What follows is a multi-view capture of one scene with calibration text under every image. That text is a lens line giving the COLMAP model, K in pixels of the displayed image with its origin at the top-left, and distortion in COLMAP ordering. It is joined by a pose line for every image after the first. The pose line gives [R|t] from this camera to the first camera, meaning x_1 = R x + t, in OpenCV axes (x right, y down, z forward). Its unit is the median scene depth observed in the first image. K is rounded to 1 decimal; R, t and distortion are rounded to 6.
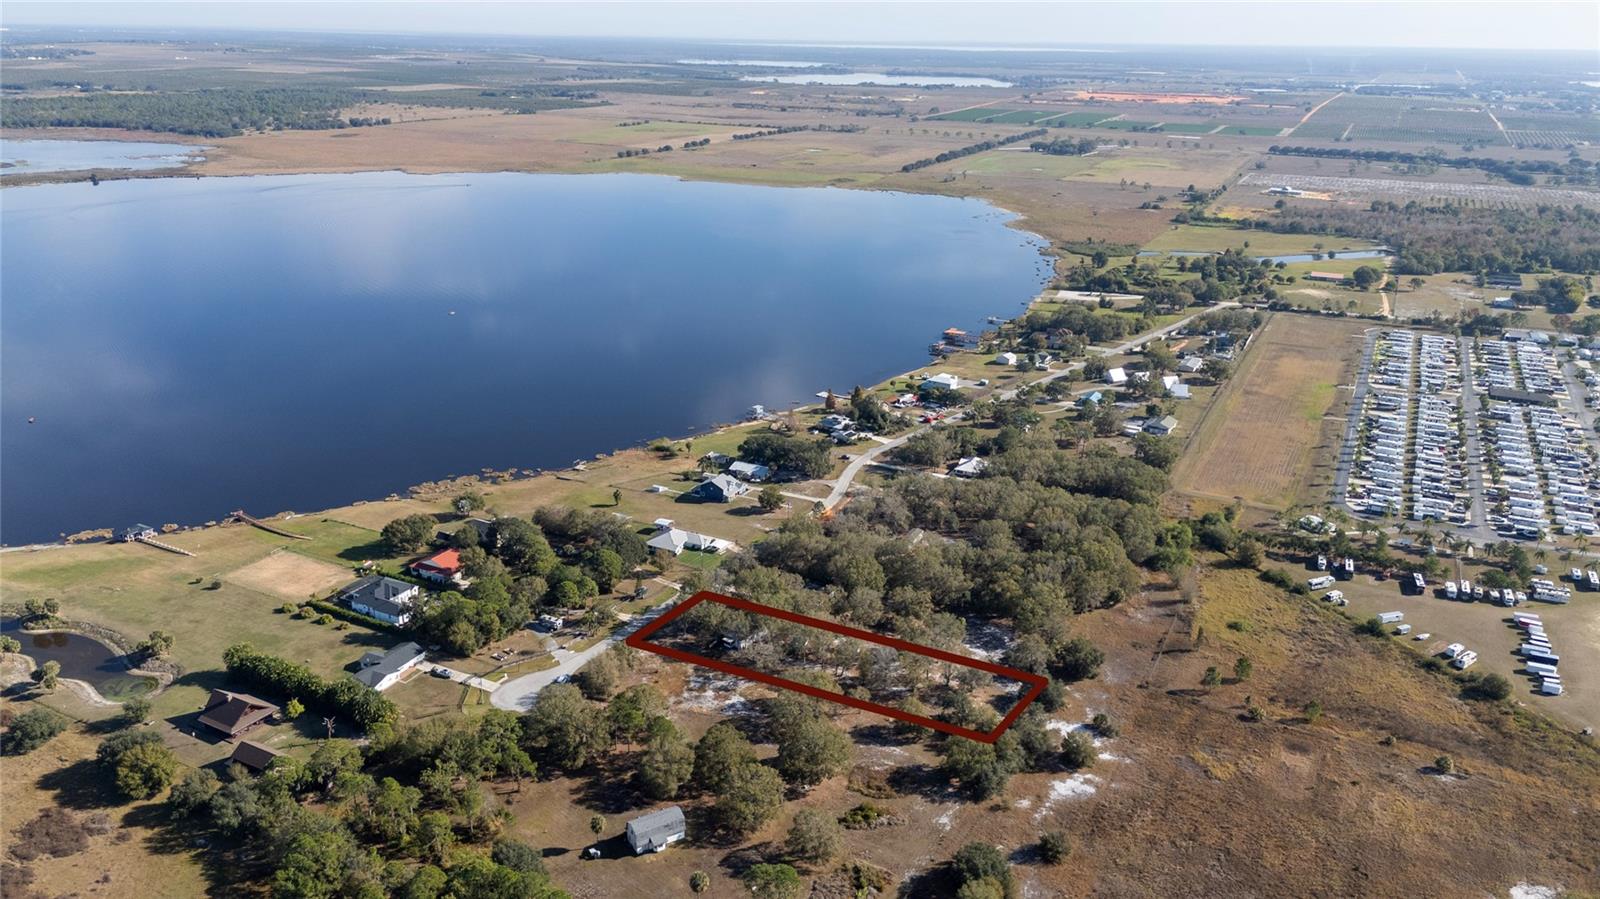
lens RADIAL K [[1171.1, 0, 803.2], [0, 1171.1, 447.8], [0, 0, 1]] dist [0.059628, -0.058930]
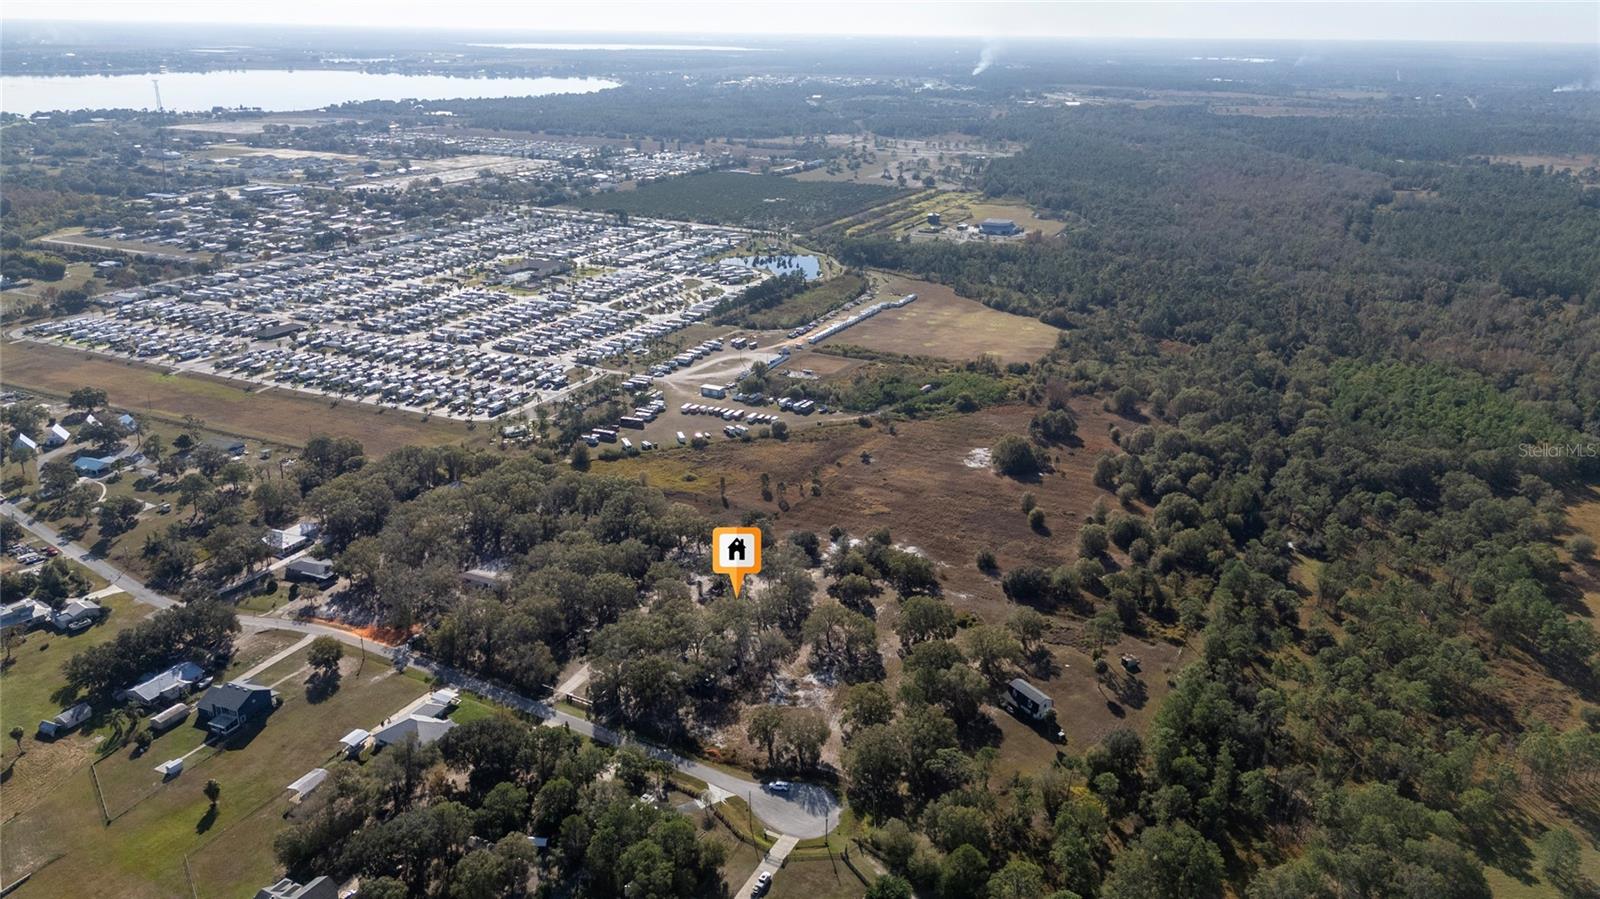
lens RADIAL K [[1150.3, 0, 803.6], [0, 1150.3, 493.3], [0, 0, 1]] dist [0.071592, -0.076587]
pose [[-0.019565, -0.389247, 0.920926, -0.602071], [0.319933, 0.870233, 0.374617, -0.200478], [-0.947238, 0.301963, 0.107507, 0.552186]]
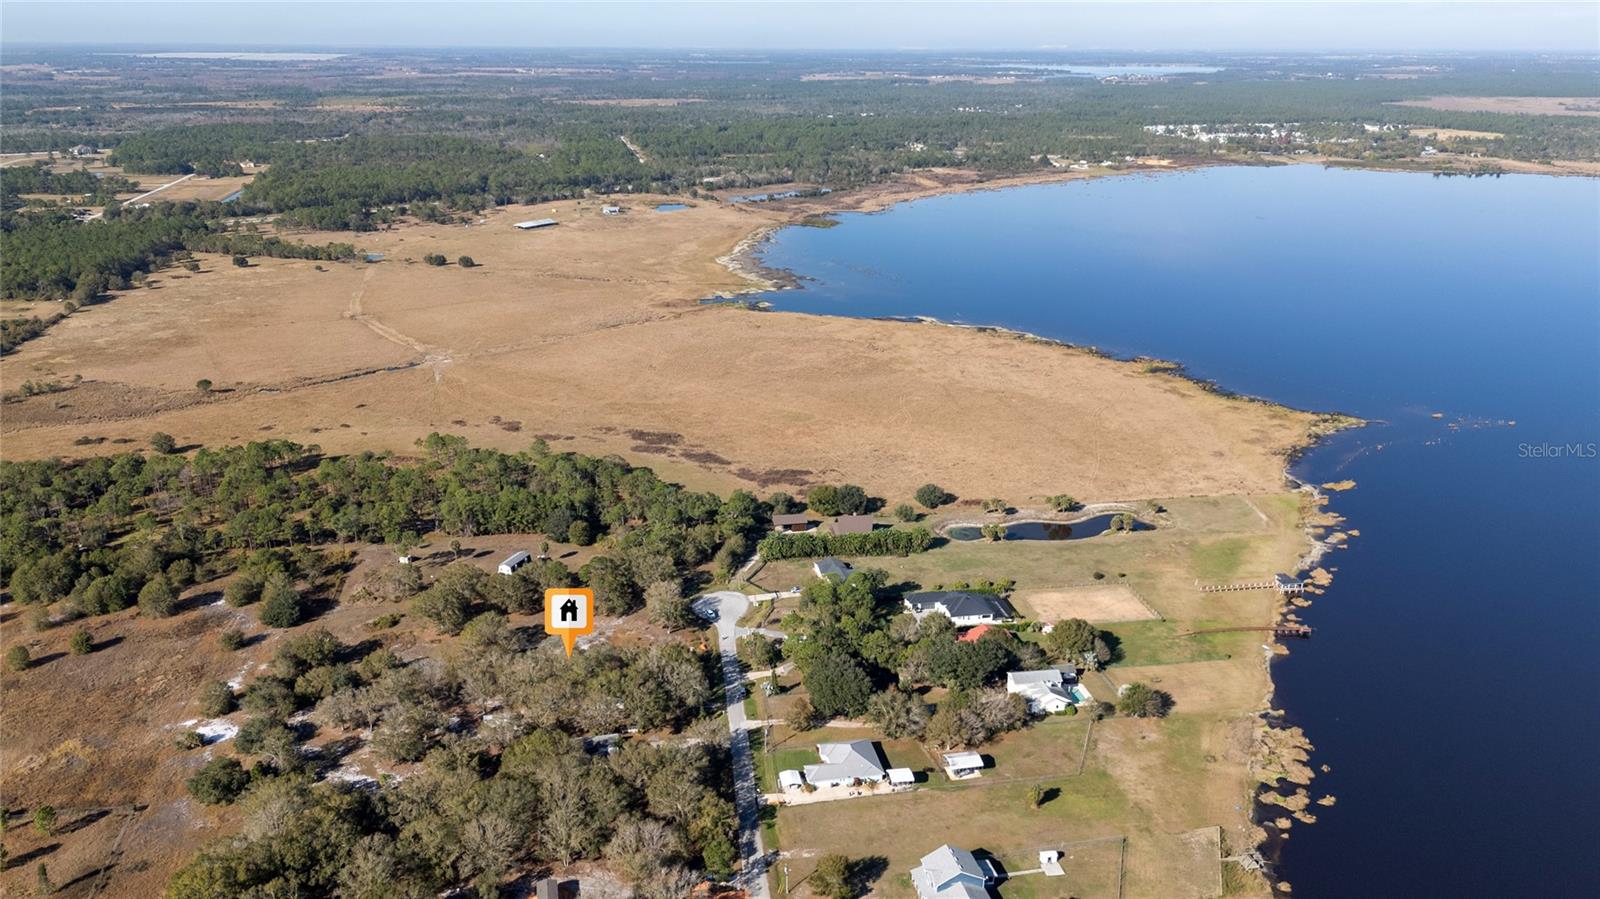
lens RADIAL K [[1195.2, 0, 803.7], [0, 1195.2, 469.9], [0, 0, 1]] dist [0.081300, -0.090416]
pose [[-0.779525, 0.191615, -0.596343, 0.261382], [-0.224430, 0.803405, 0.551518, -0.385887], [0.584784, 0.563759, -0.583270, 1.103726]]
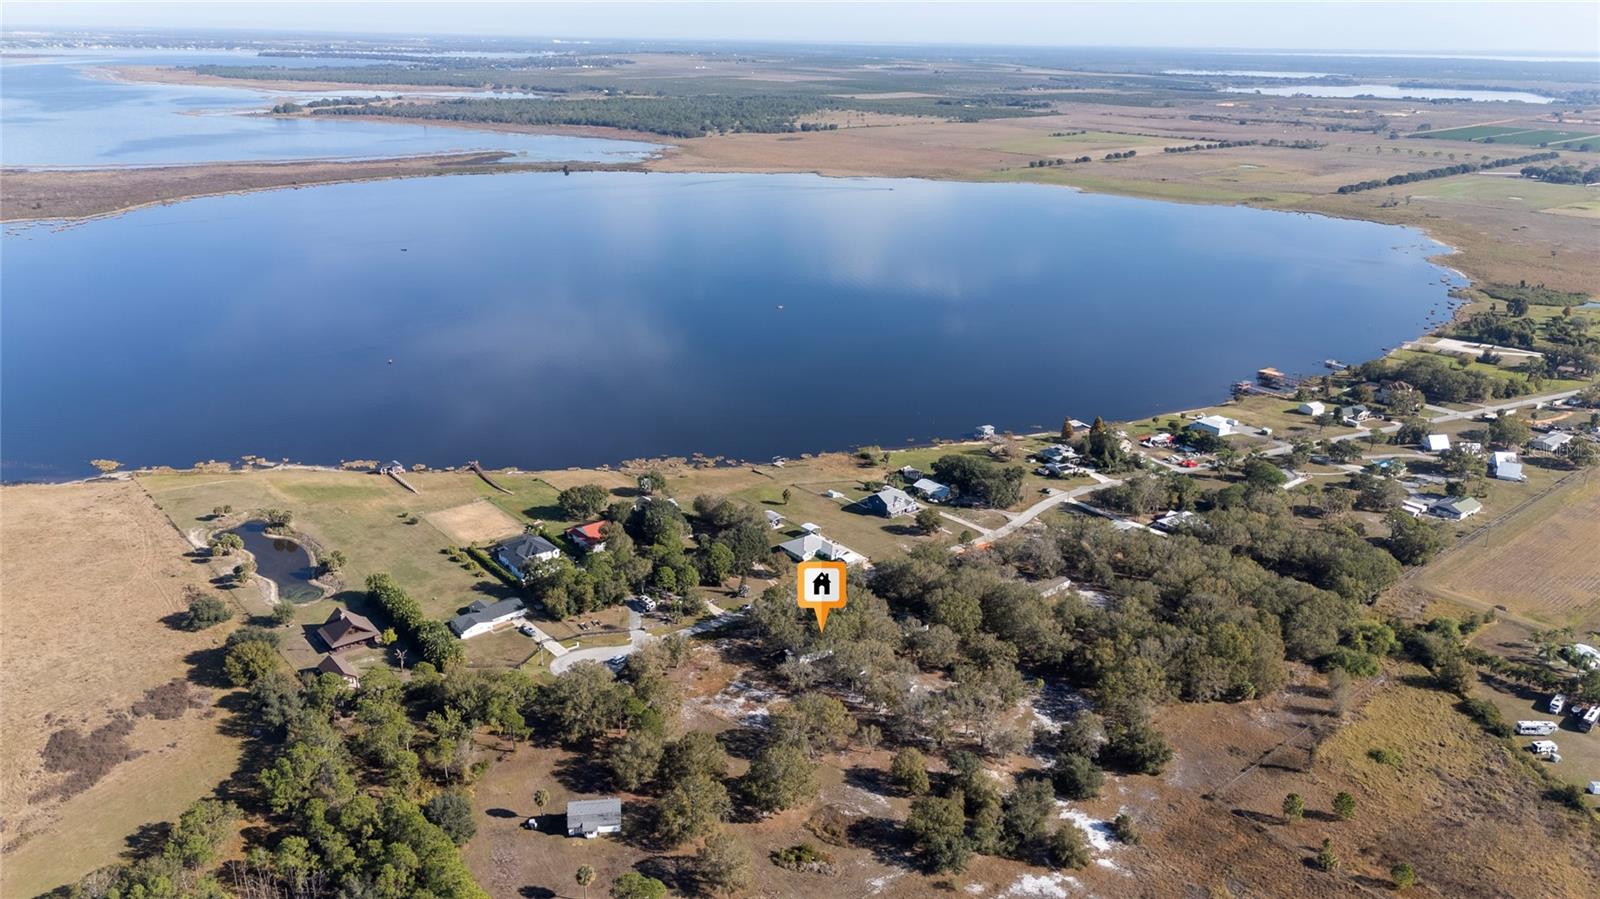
lens RADIAL K [[1171.1, 0, 803.2], [0, 1171.1, 447.8], [0, 0, 1]] dist [0.059628, -0.058930]
pose [[0.922255, 0.126881, -0.365167, 0.199787], [-0.129711, 0.991408, 0.016882, -0.017057], [0.364171, 0.031797, 0.930789, 0.058610]]
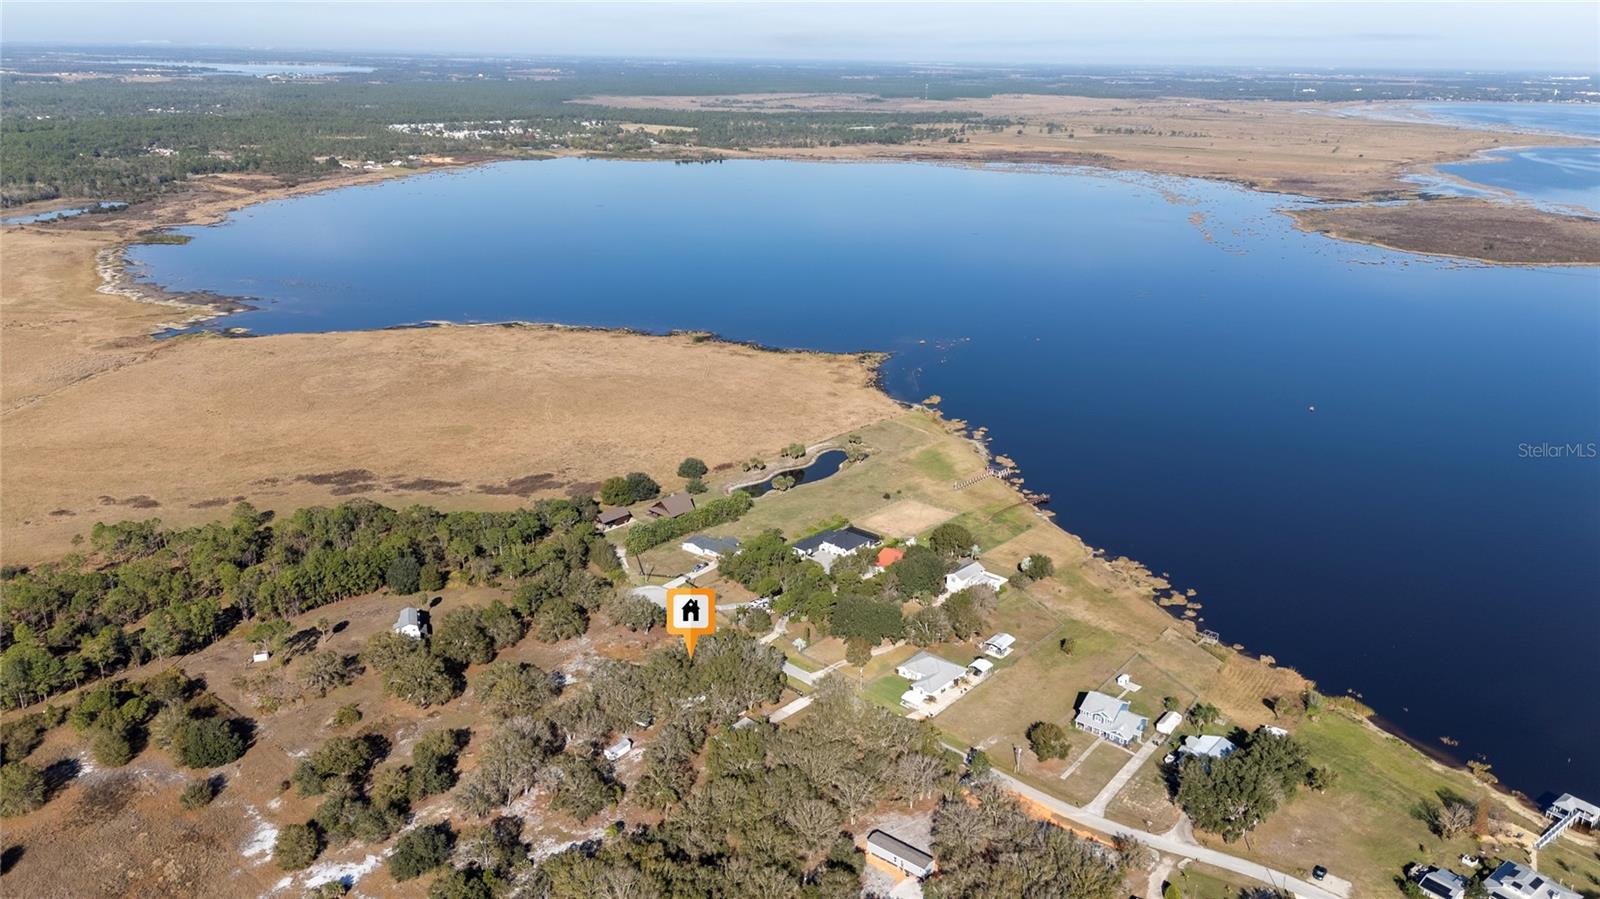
lens RADIAL K [[1171.1, 0, 803.2], [0, 1171.1, 447.8], [0, 0, 1]] dist [0.059628, -0.058930]
pose [[-0.218946, 0.291854, -0.931066, 0.533077], [-0.345428, 0.869238, 0.353702, -0.268353], [0.912547, 0.399058, -0.089501, 0.782834]]
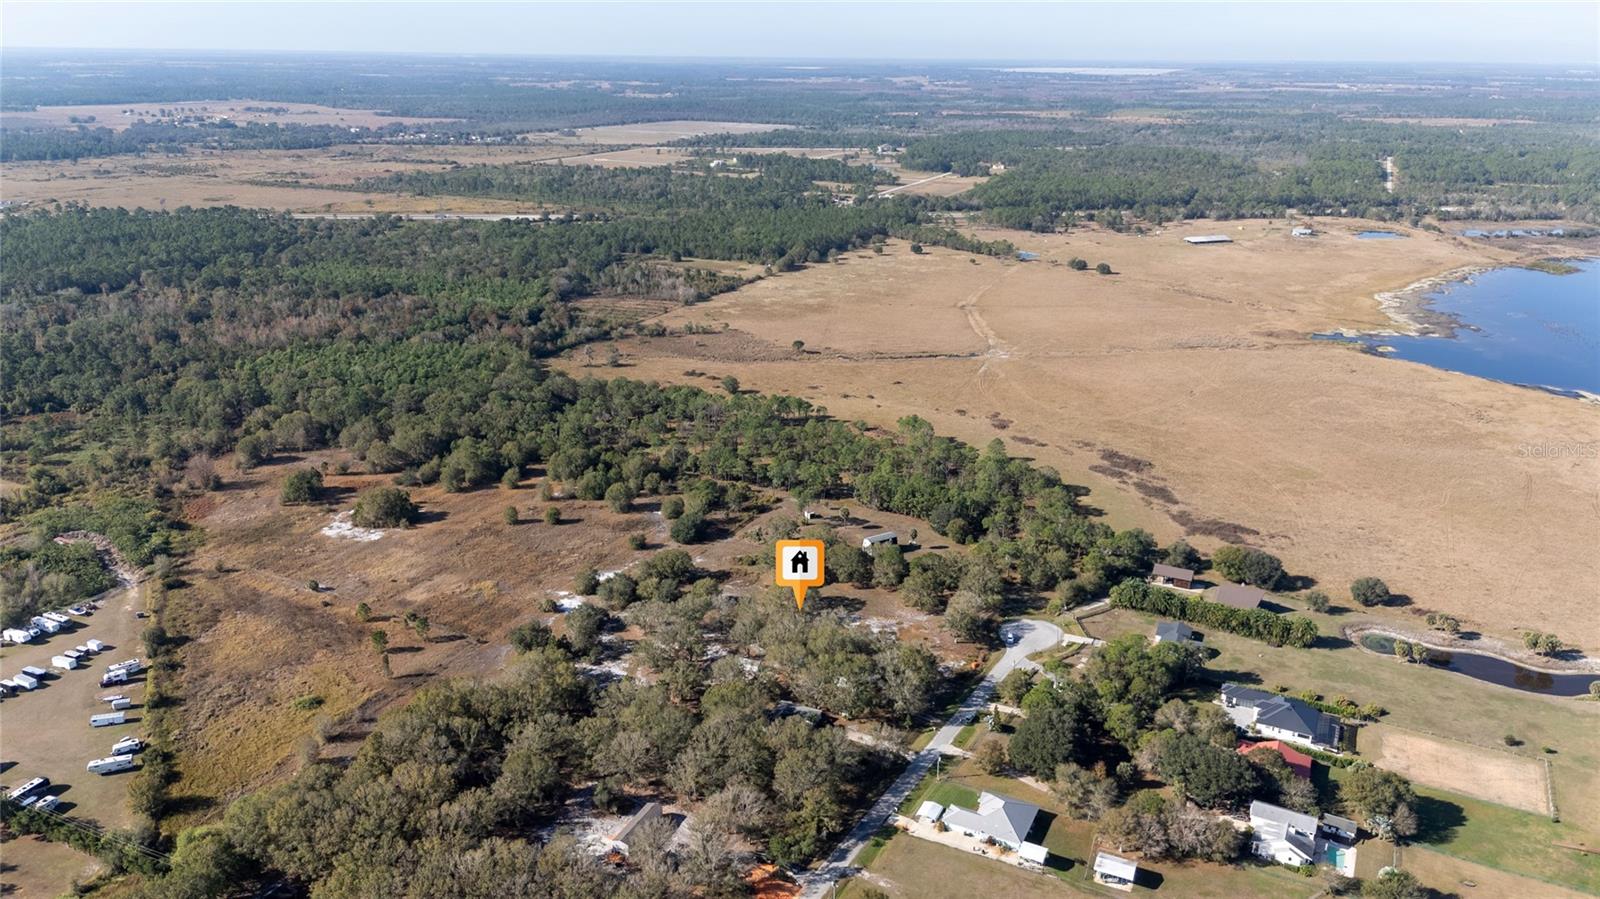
lens RADIAL K [[1171.1, 0, 803.2], [0, 1171.1, 447.8], [0, 0, 1]] dist [0.059628, -0.058930]
pose [[-0.999143, -0.014555, -0.038744, 0.024365], [-0.035371, 0.786361, 0.616754, -0.417510], [0.021490, 0.617596, -0.786202, 1.175552]]
